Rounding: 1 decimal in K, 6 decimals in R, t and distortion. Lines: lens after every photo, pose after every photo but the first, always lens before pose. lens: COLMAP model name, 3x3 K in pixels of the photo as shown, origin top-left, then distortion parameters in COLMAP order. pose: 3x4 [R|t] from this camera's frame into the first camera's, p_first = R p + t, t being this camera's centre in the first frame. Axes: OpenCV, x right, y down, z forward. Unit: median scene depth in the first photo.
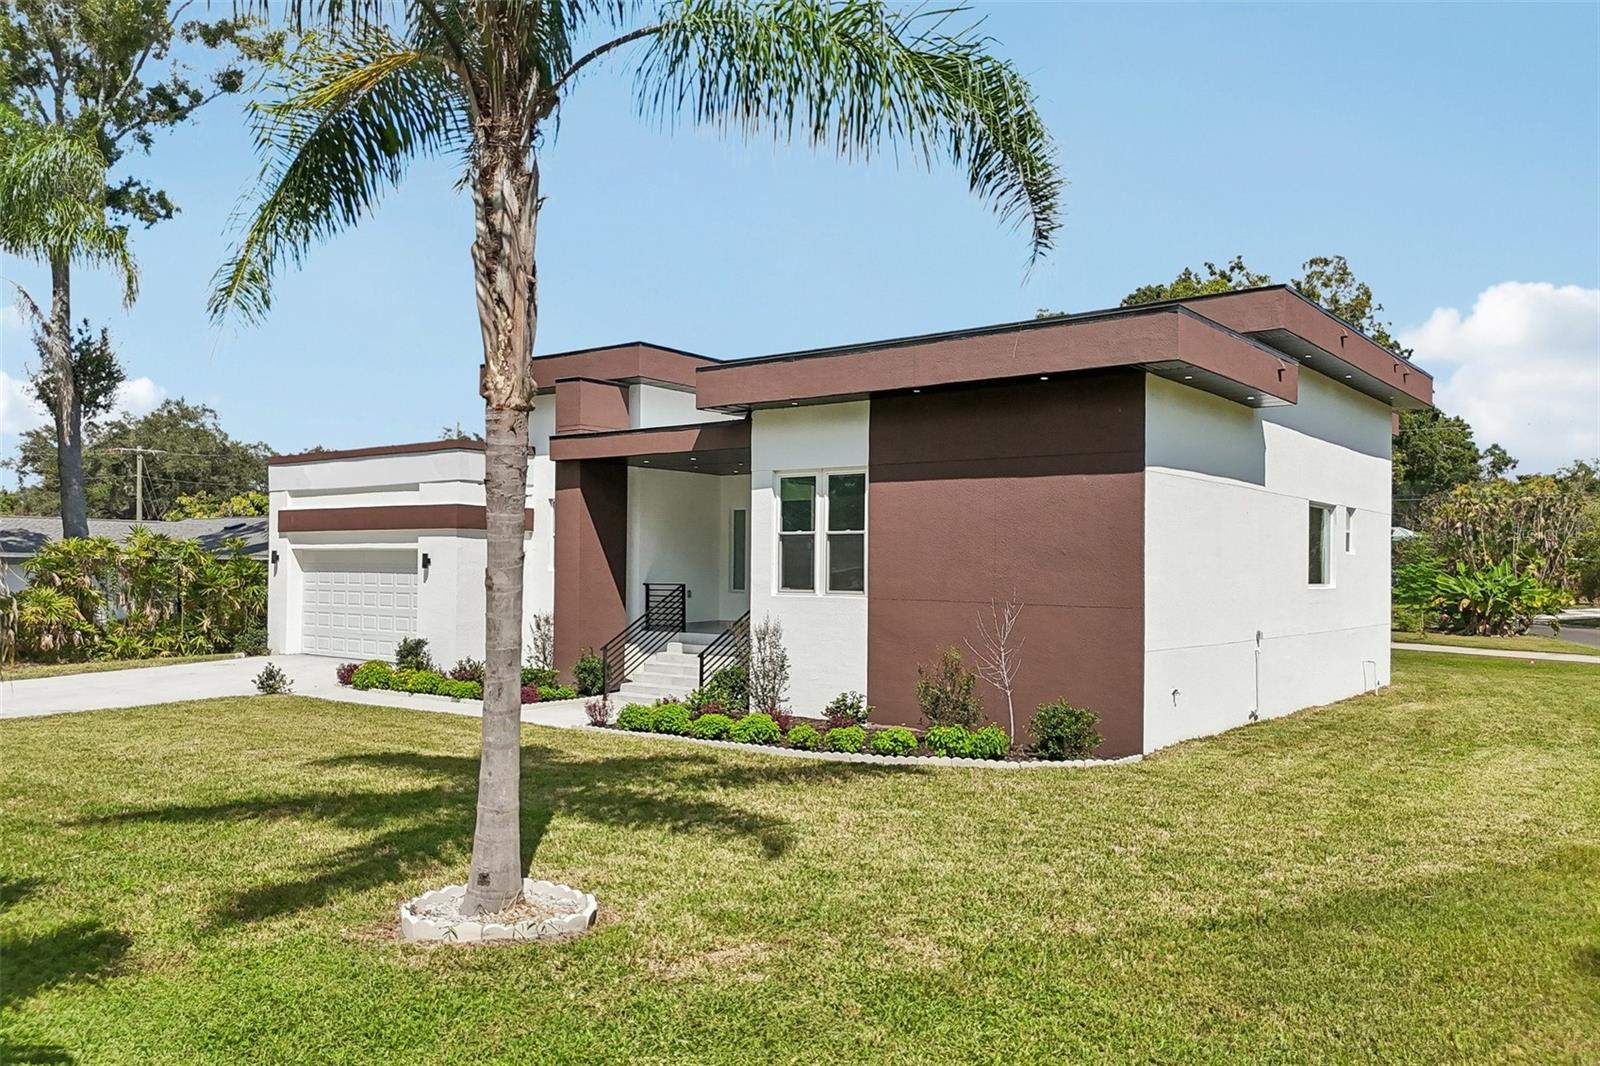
lens RADIAL K [[1196.7, 0, 800.0], [0, 1196.7, 533.0], [0, 0, 1]] dist [0.083018, -0.001623]
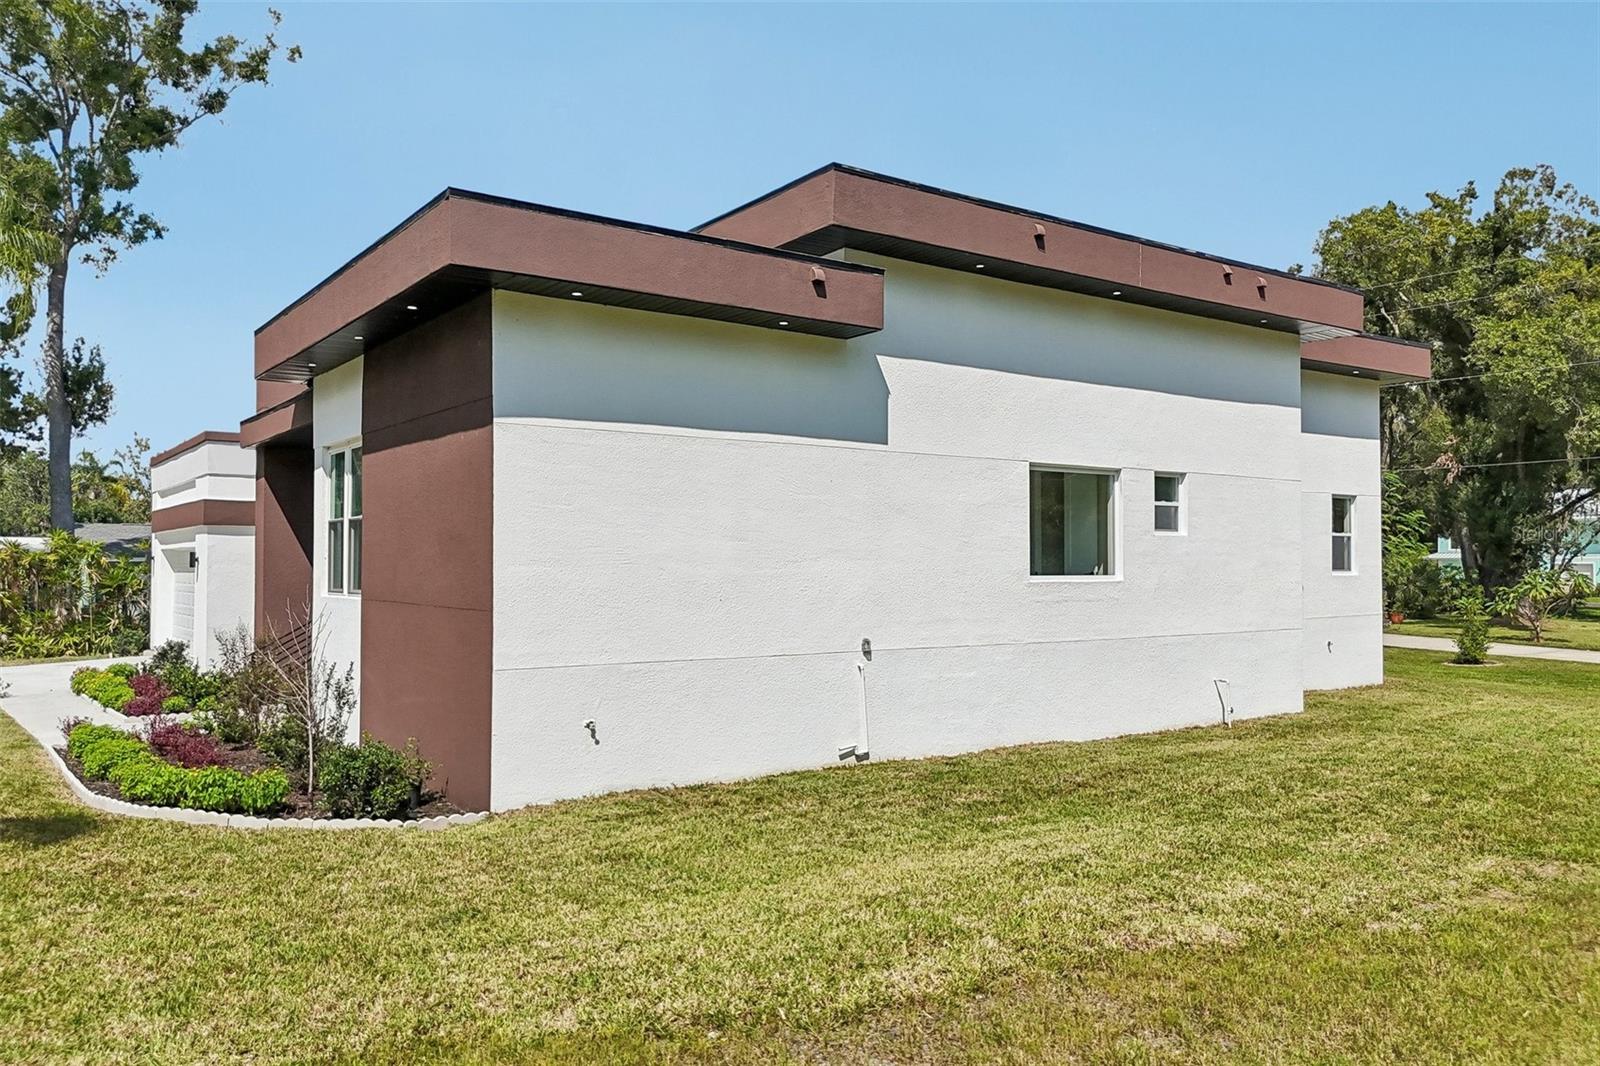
lens RADIAL K [[1184.7, 0, 800.0], [0, 1184.7, 533.0], [0, 0, 1]] dist [0.043839, -0.001303]
pose [[0.959947, -0.018782, -0.279551, 0.537289], [0.019374, 0.999812, -0.000645, 0.015029], [0.279510, -0.004797, 0.960131, 0.290570]]
